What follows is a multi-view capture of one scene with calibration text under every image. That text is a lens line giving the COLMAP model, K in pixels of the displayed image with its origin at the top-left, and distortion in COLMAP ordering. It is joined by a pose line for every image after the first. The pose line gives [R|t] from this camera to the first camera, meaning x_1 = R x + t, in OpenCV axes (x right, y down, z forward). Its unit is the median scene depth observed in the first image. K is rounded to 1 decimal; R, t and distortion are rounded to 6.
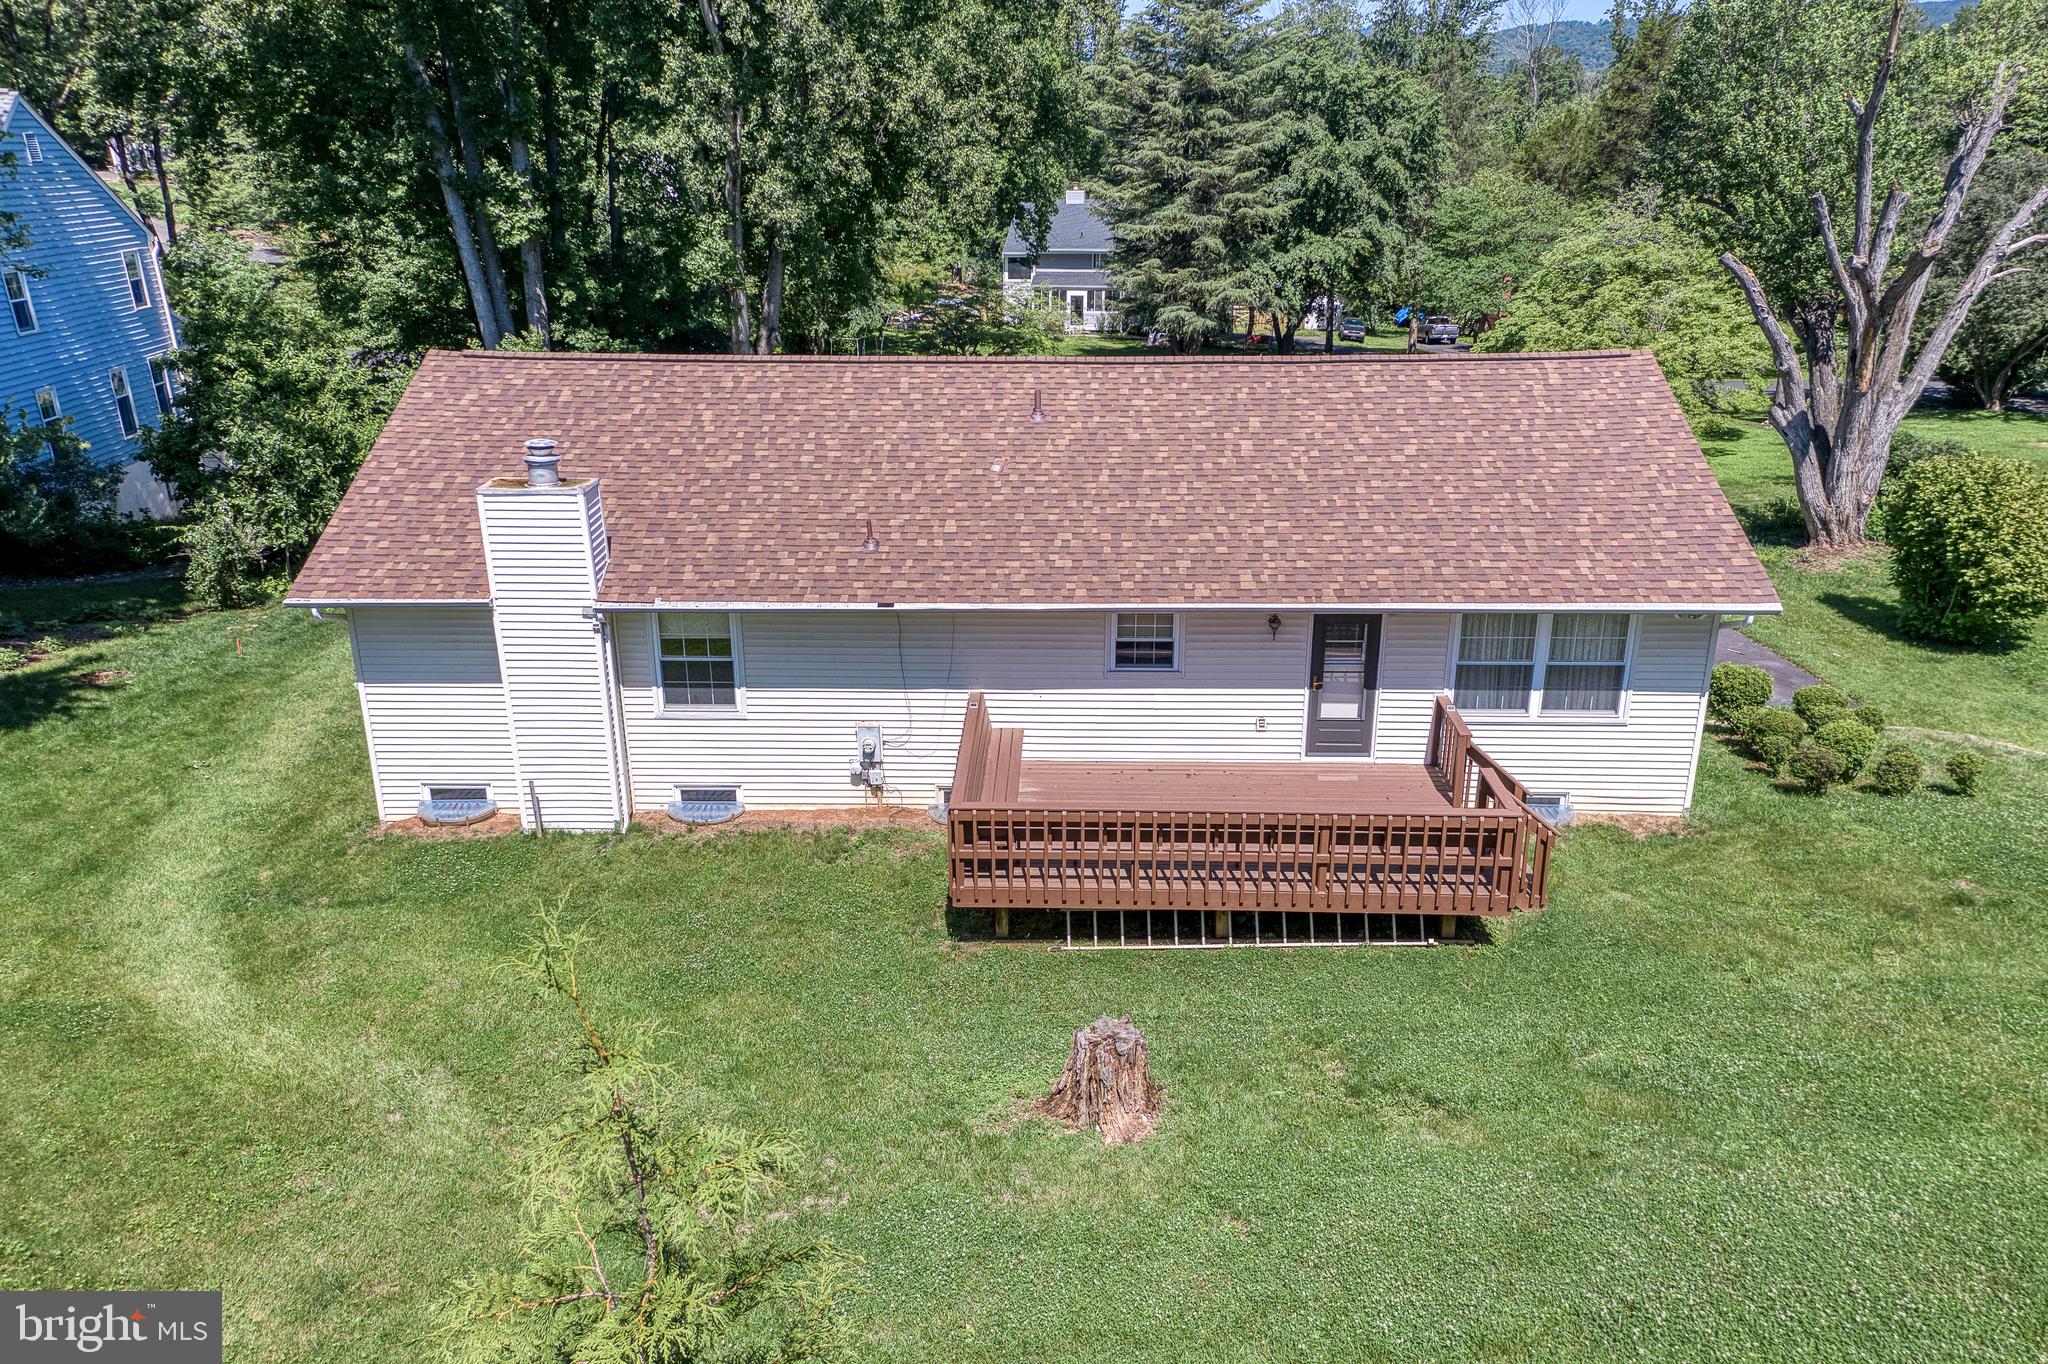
lens RADIAL K [[1548.2, 0, 1024.0], [0, 1548.2, 682.0], [0, 0, 1]] dist [0.149394, -0.003395]
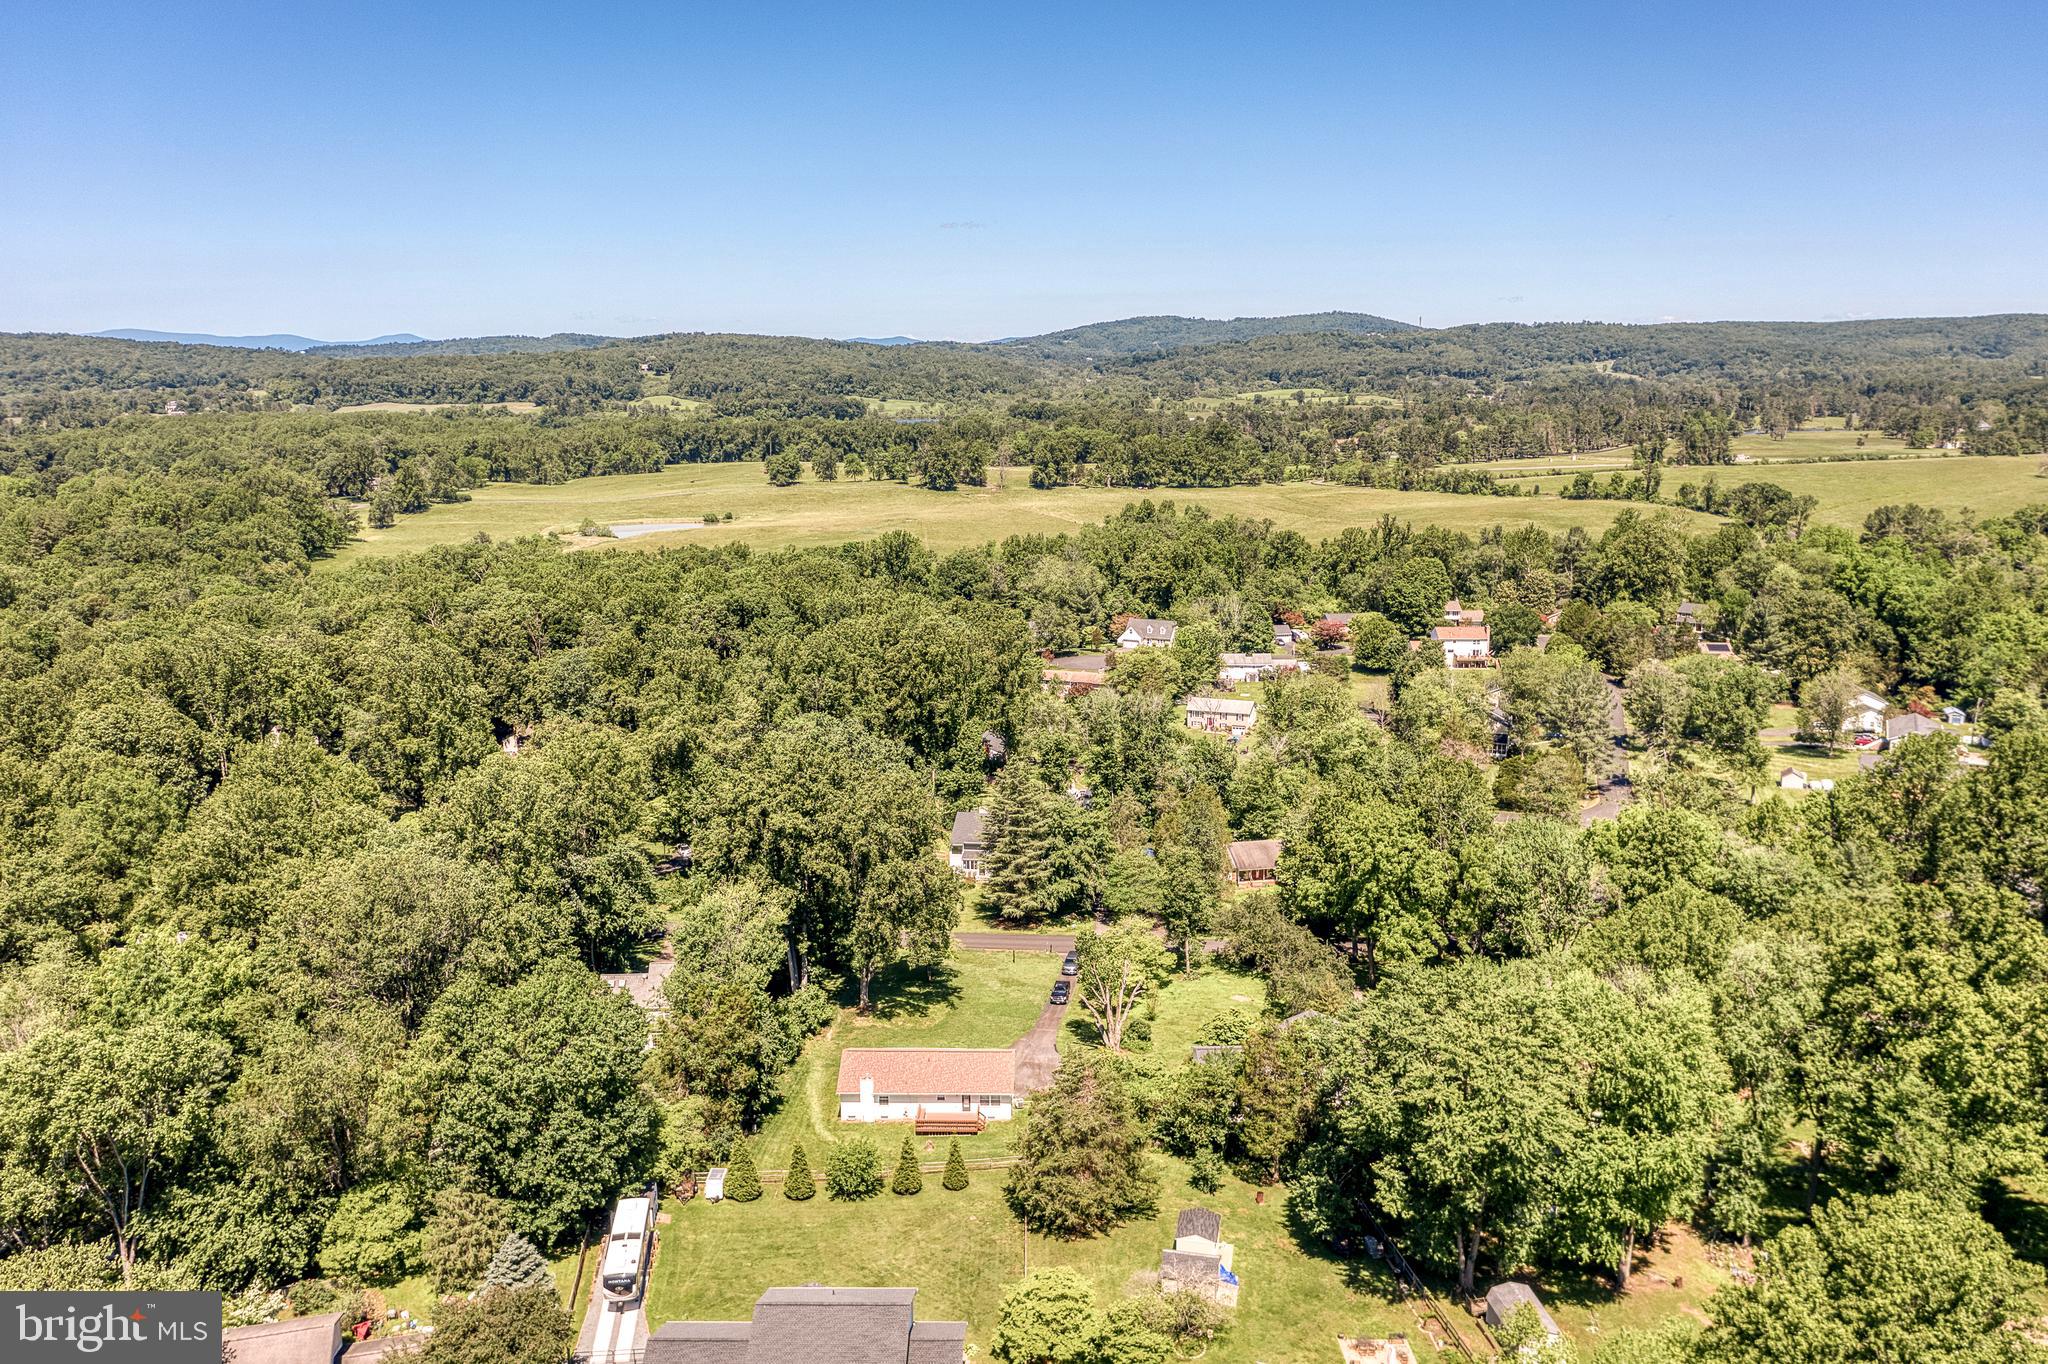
lens RADIAL K [[1548.2, 0, 1024.0], [0, 1548.2, 682.0], [0, 0, 1]] dist [0.149394, -0.003395]
pose [[0.999952, -0.000417, 0.009826, 0.379167], [0.002027, 0.986381, -0.164467, -0.720136], [-0.009623, 0.164479, 0.986334, -6.487005]]
